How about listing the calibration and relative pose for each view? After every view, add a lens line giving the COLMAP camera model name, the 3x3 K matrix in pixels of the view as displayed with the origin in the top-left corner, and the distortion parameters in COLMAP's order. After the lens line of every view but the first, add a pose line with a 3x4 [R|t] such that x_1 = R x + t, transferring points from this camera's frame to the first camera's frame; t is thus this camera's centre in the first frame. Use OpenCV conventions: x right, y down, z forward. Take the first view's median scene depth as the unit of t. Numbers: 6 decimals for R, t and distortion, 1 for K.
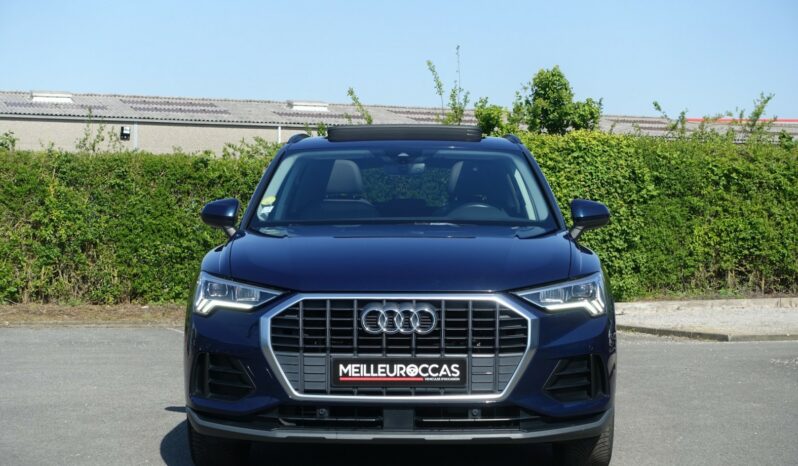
lens RADIAL K [[1856.4, 0, 399.0], [0, 1856.4, 233.0], [0, 0, 1]] dist [-0.046161, -0.356340]
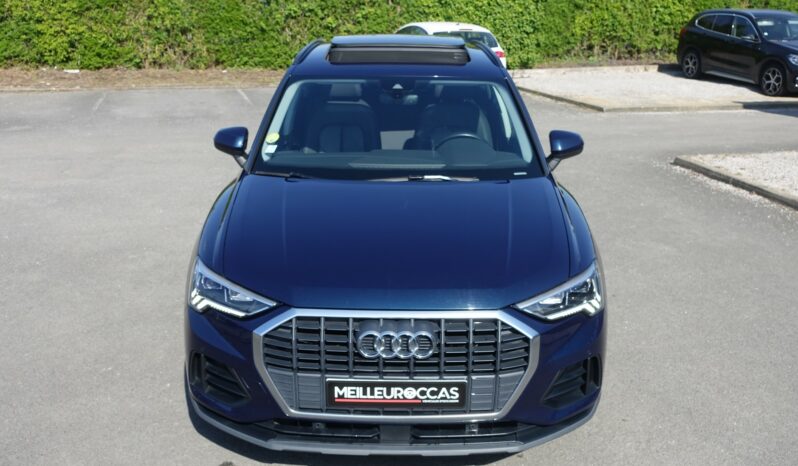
lens RADIAL K [[927.6, 0, 400.0], [0, 927.6, 271.0], [0, 0, 1]] dist [-0.003979, 0.011444]
pose [[0.999834, 0.004074, 0.017743, -0.006839], [-0.009516, 0.947833, 0.318626, -0.139026], [-0.015520, -0.318742, 0.947714, 0.555238]]
